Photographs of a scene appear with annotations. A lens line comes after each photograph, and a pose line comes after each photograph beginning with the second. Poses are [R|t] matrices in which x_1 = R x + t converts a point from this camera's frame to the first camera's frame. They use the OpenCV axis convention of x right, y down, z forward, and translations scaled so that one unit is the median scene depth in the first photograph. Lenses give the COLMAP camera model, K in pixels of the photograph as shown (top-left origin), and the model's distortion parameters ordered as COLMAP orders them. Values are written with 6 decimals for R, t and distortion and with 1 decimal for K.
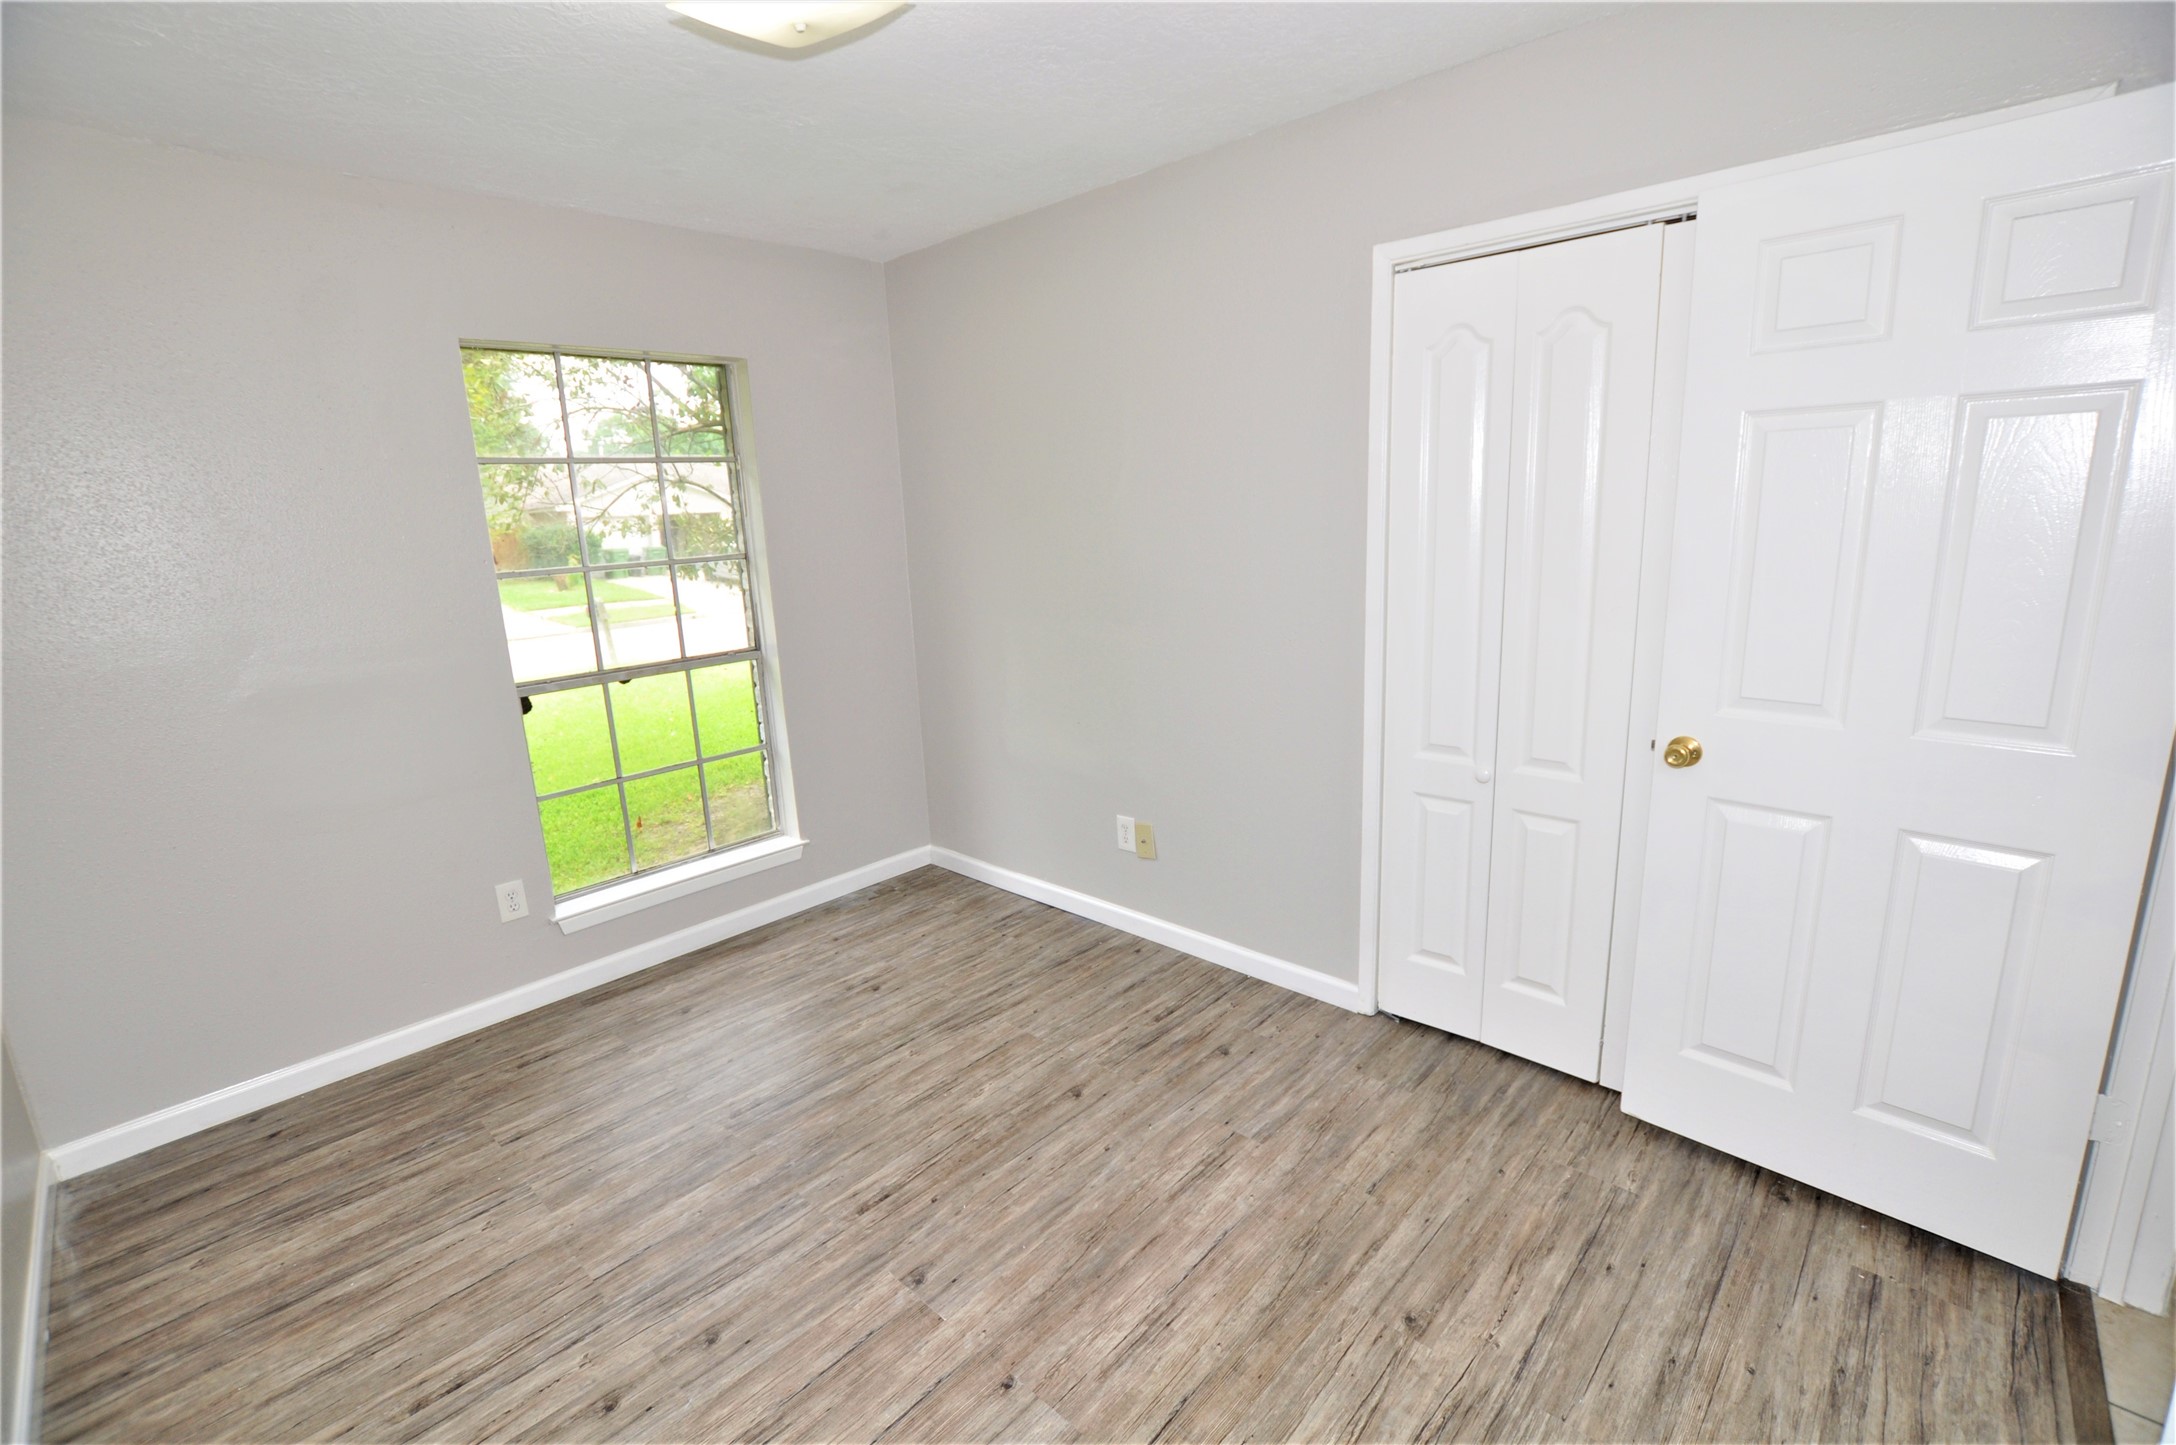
lens RADIAL K [[944.2, 0, 1087.7], [0, 944.2, 708.8], [0, 0, 1]] dist [-0.022945, 0.000549]
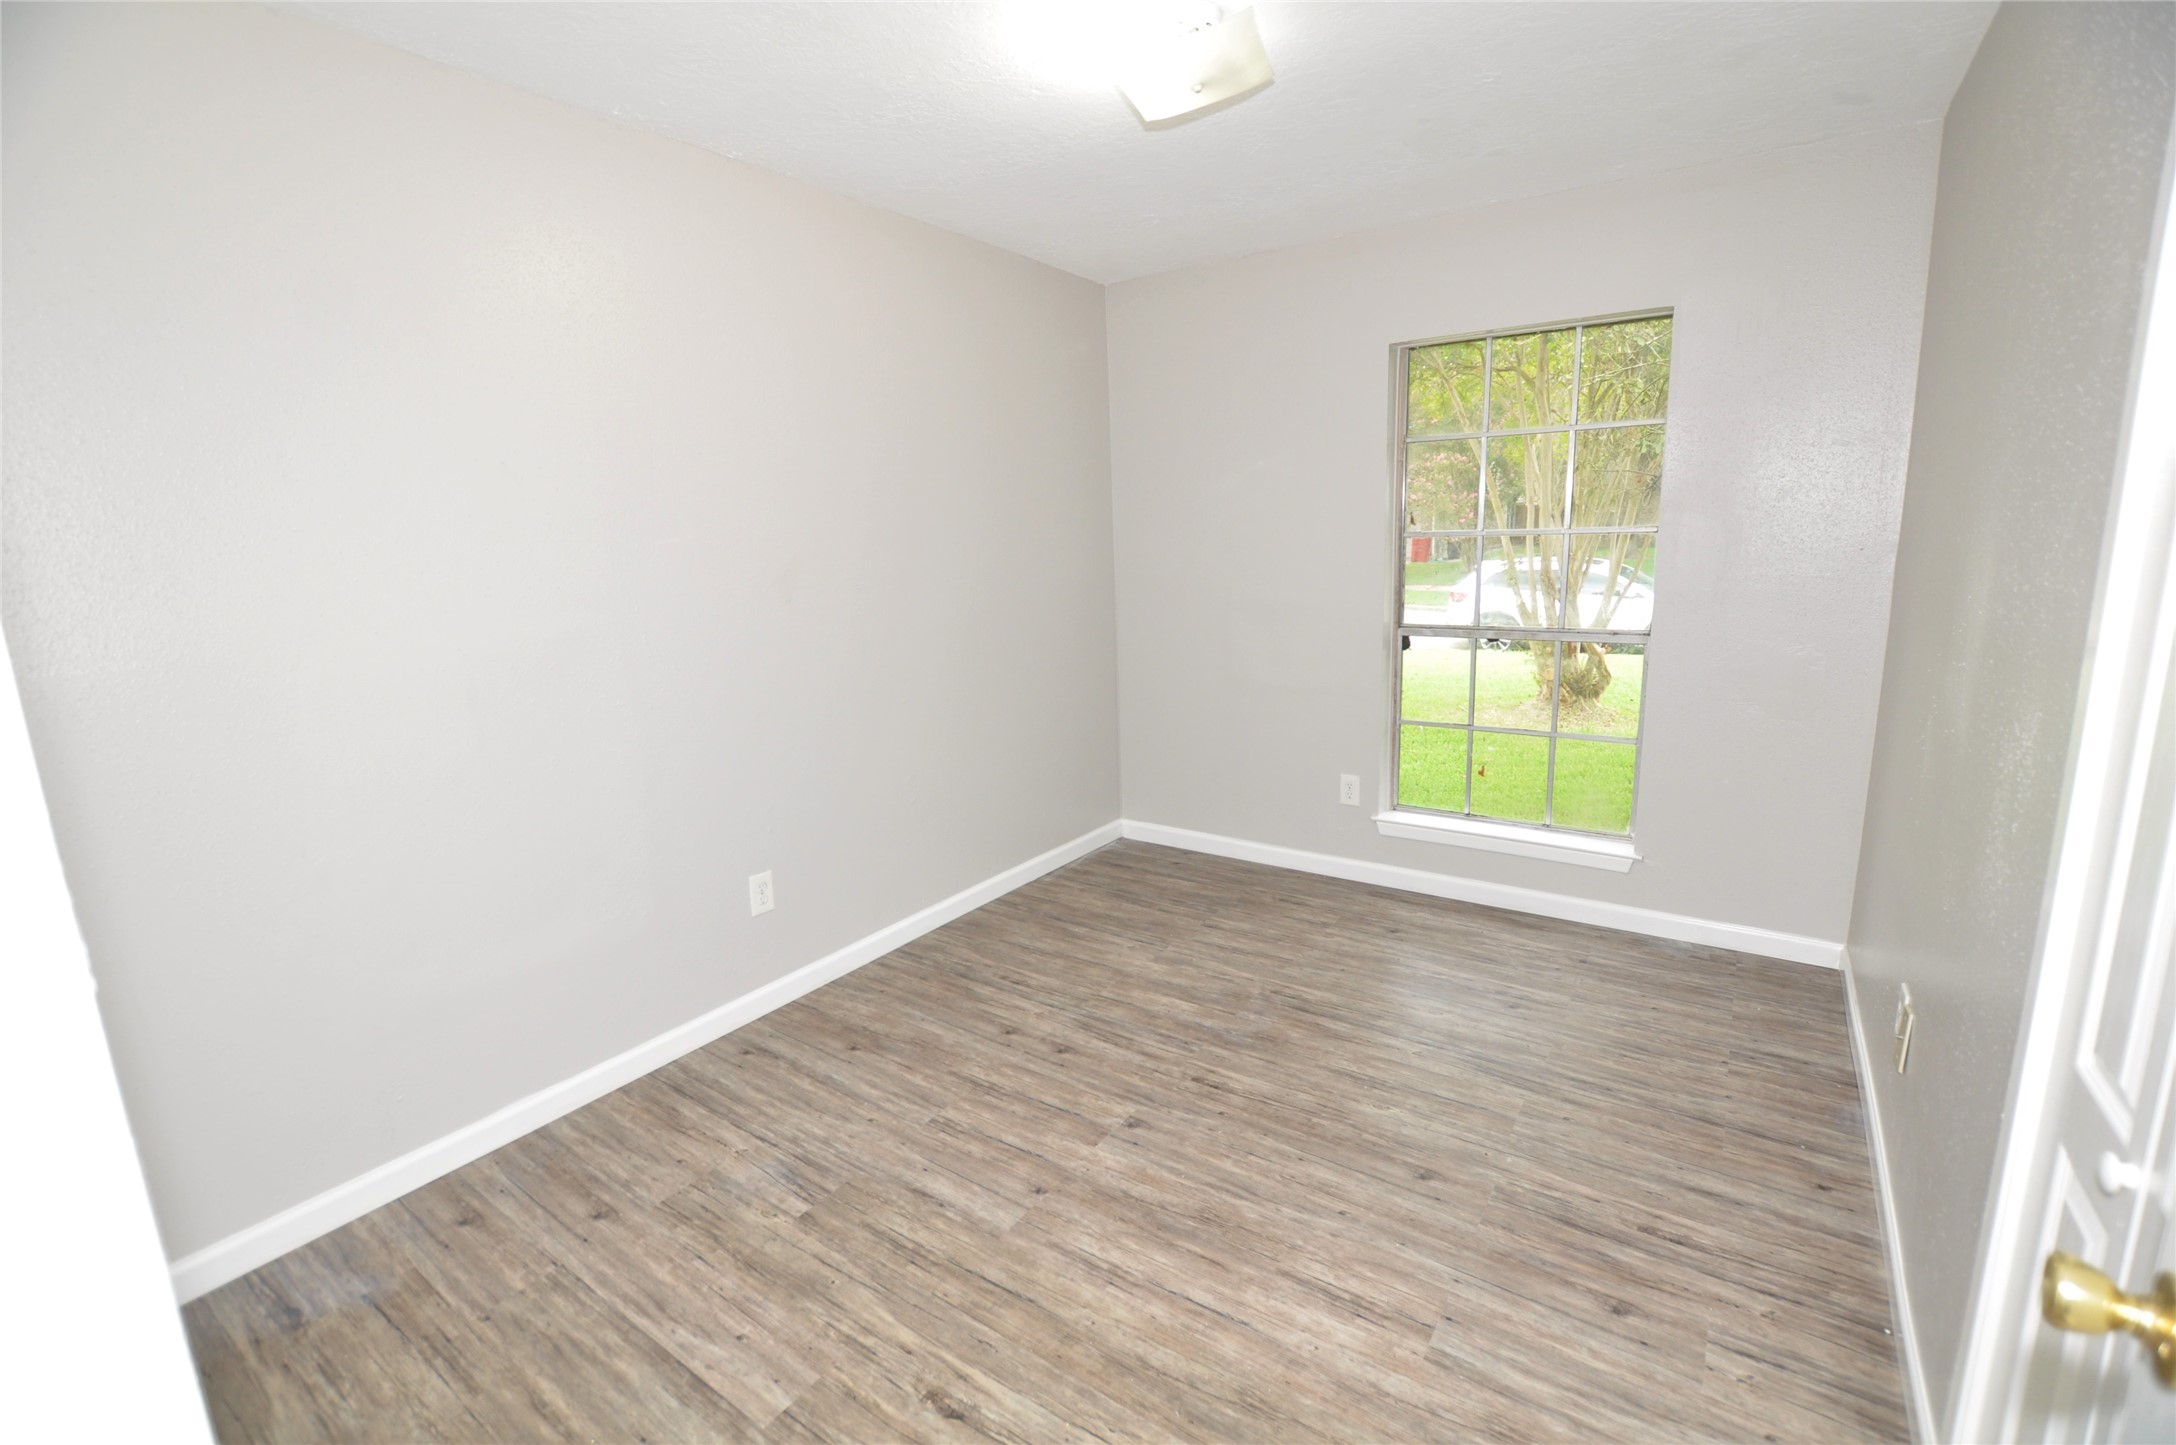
lens RADIAL K [[944.2, 0, 1090.4], [0, 944.2, 724.4], [0, 0, 1]] dist [-0.022945, 0.000549]
pose [[0.149883, 0.237233, -0.959821, 0.693656], [-0.179840, 0.961134, 0.209474, -0.110298], [0.972210, 0.141218, 0.186722, 0.520008]]
